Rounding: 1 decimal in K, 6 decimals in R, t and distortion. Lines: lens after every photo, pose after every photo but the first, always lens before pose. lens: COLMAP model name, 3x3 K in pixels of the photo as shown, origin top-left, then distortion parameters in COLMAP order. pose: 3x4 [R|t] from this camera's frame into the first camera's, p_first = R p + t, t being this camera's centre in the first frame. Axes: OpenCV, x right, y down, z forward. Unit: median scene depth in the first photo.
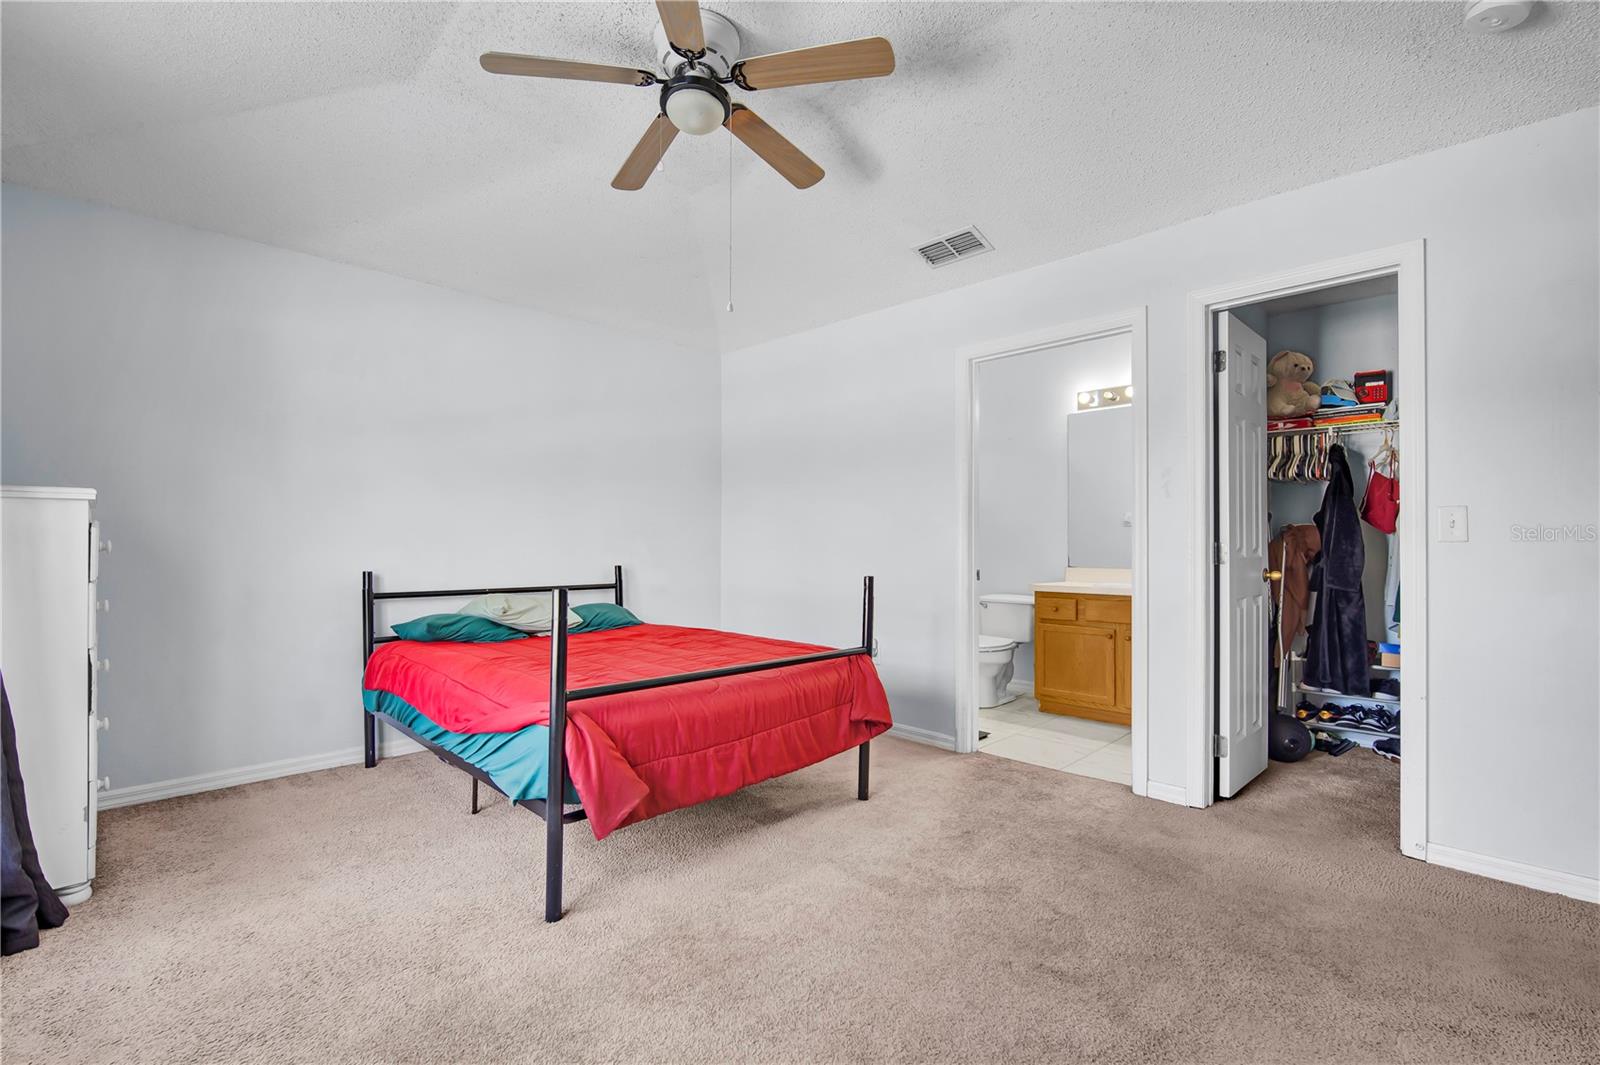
lens RADIAL K [[715.4, 0, 795.8], [0, 715.4, 534.7], [0, 0, 1]] dist [-0.008488, 0.000011]
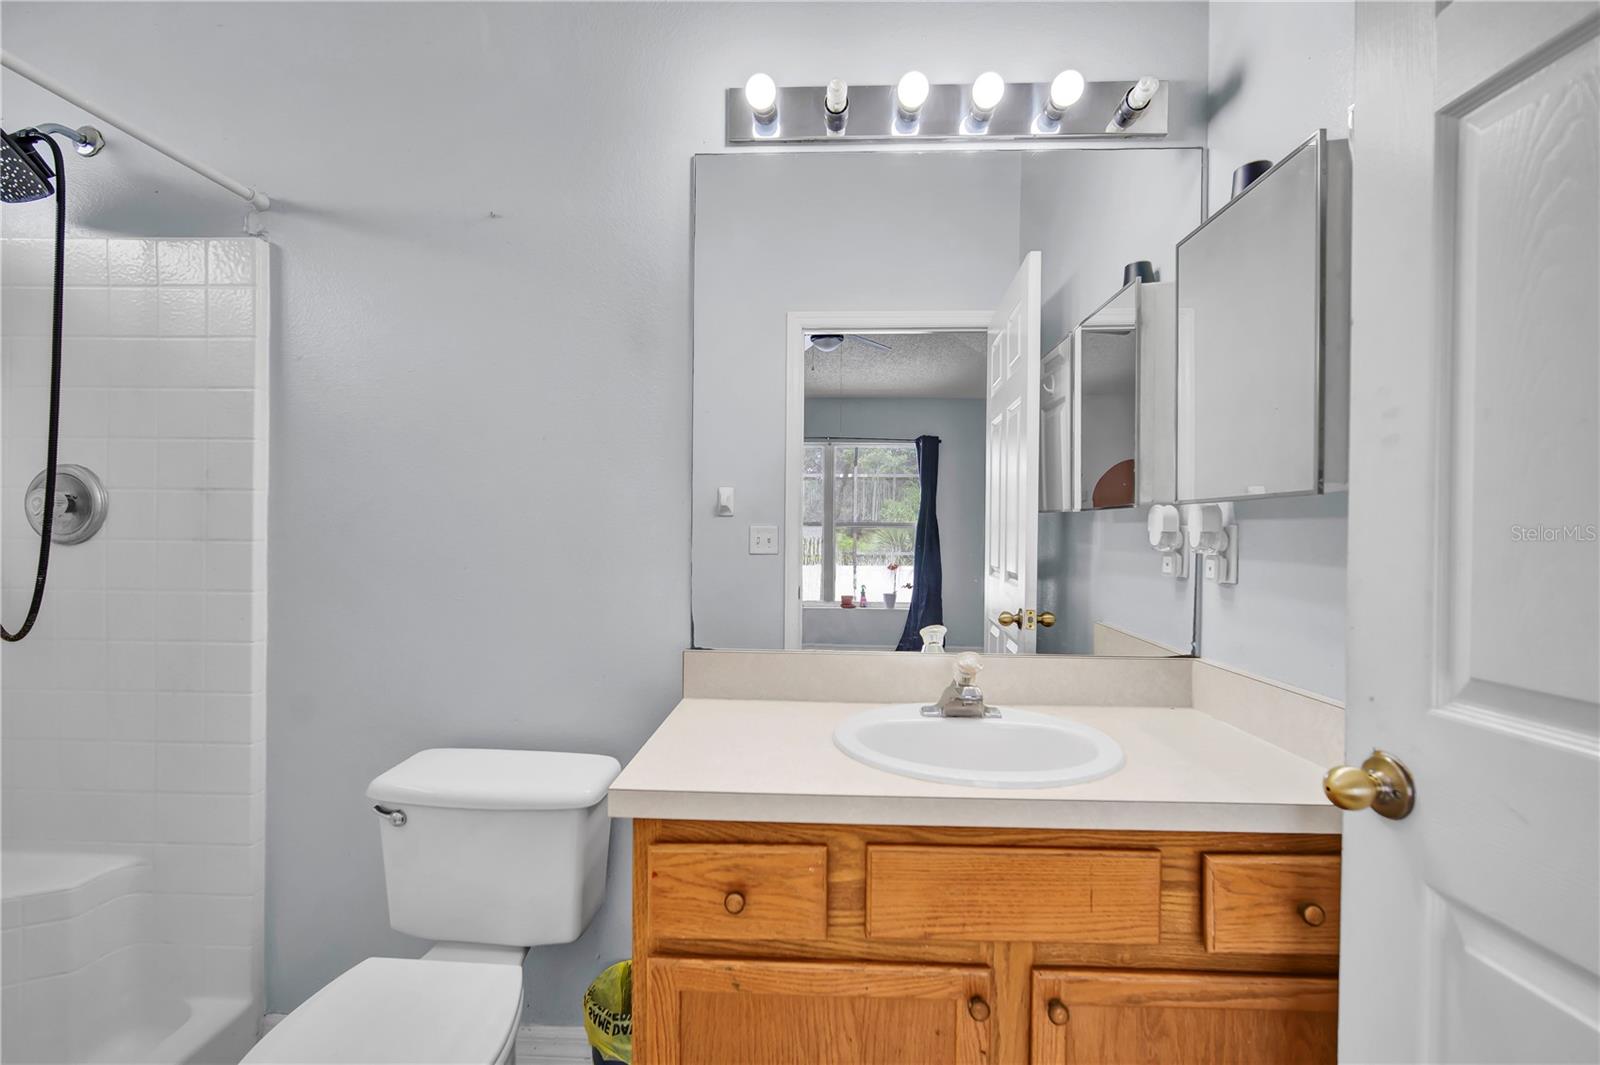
lens RADIAL K [[715.4, 0, 795.8], [0, 715.4, 534.7], [0, 0, 1]] dist [-0.008488, 0.000011]
pose [[0.728667, 0.000004, 0.684868, 0.224661], [-0.016502, 0.999710, 0.017551, -0.012332], [-0.684669, -0.024090, 0.728456, 0.823415]]
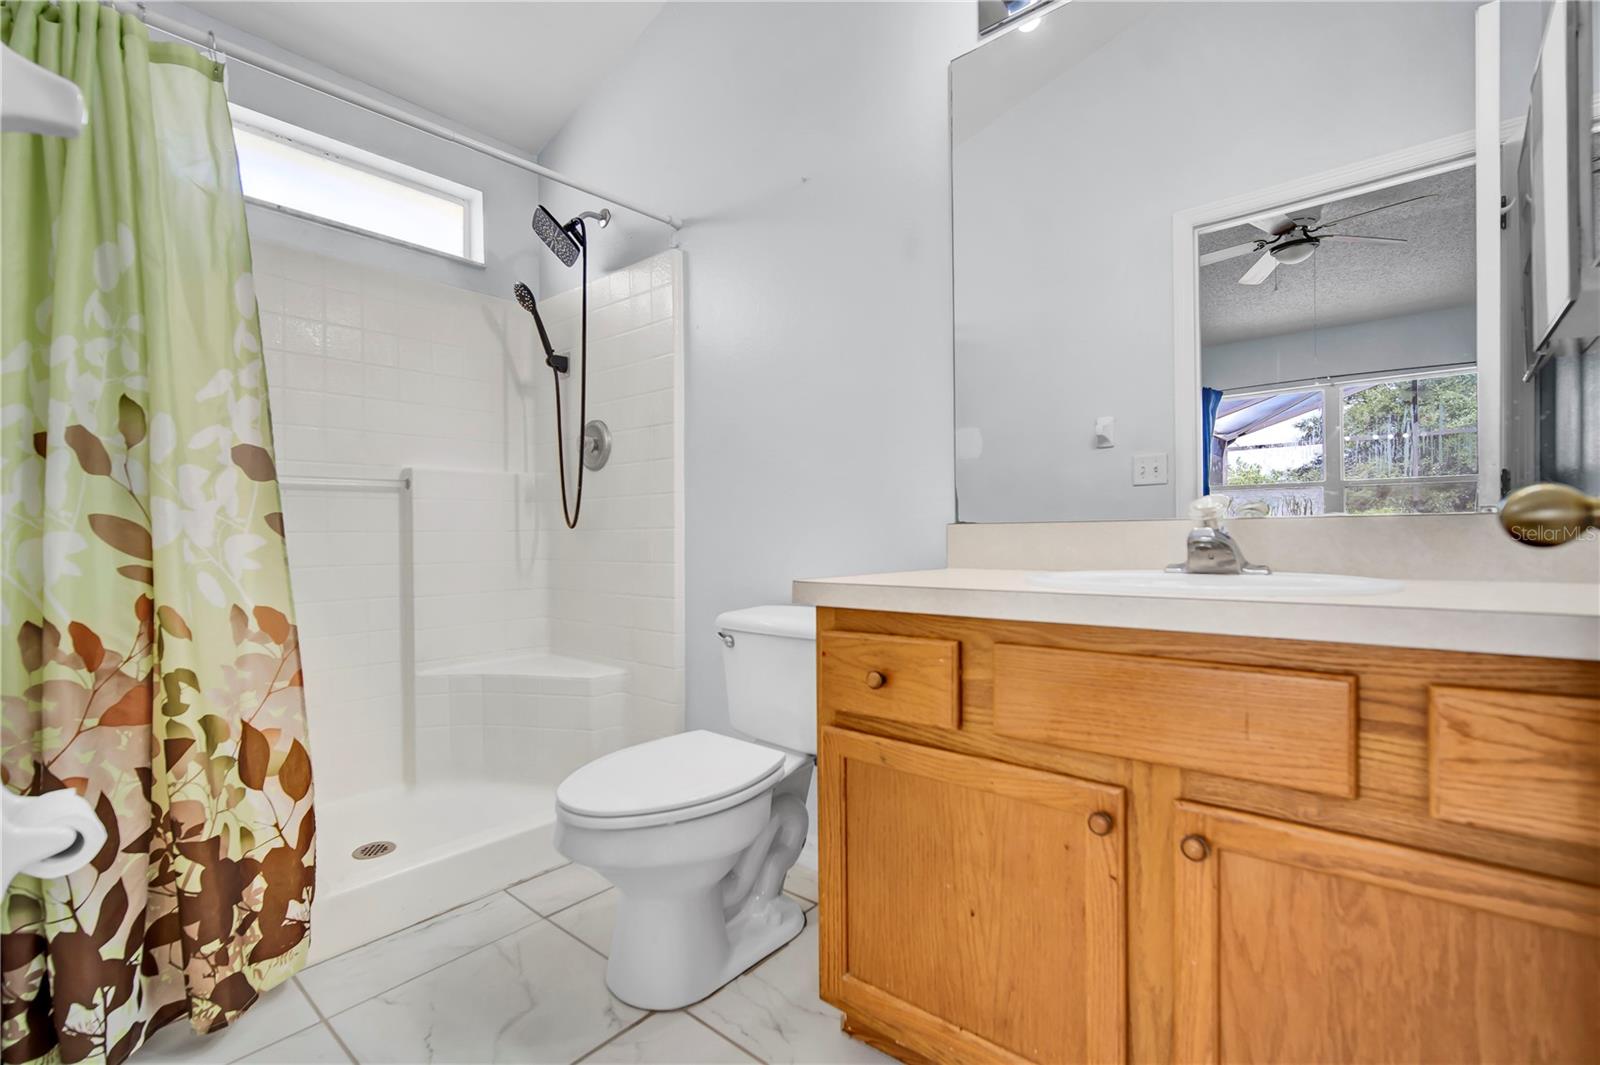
lens RADIAL K [[715.4, 0, 795.8], [0, 715.4, 534.7], [0, 0, 1]] dist [-0.008488, 0.000011]
pose [[0.996703, -0.014363, 0.079860, 0.313194], [0.013470, 0.999841, 0.011709, 0.050064], [-0.080015, -0.010595, 0.996737, 0.749775]]
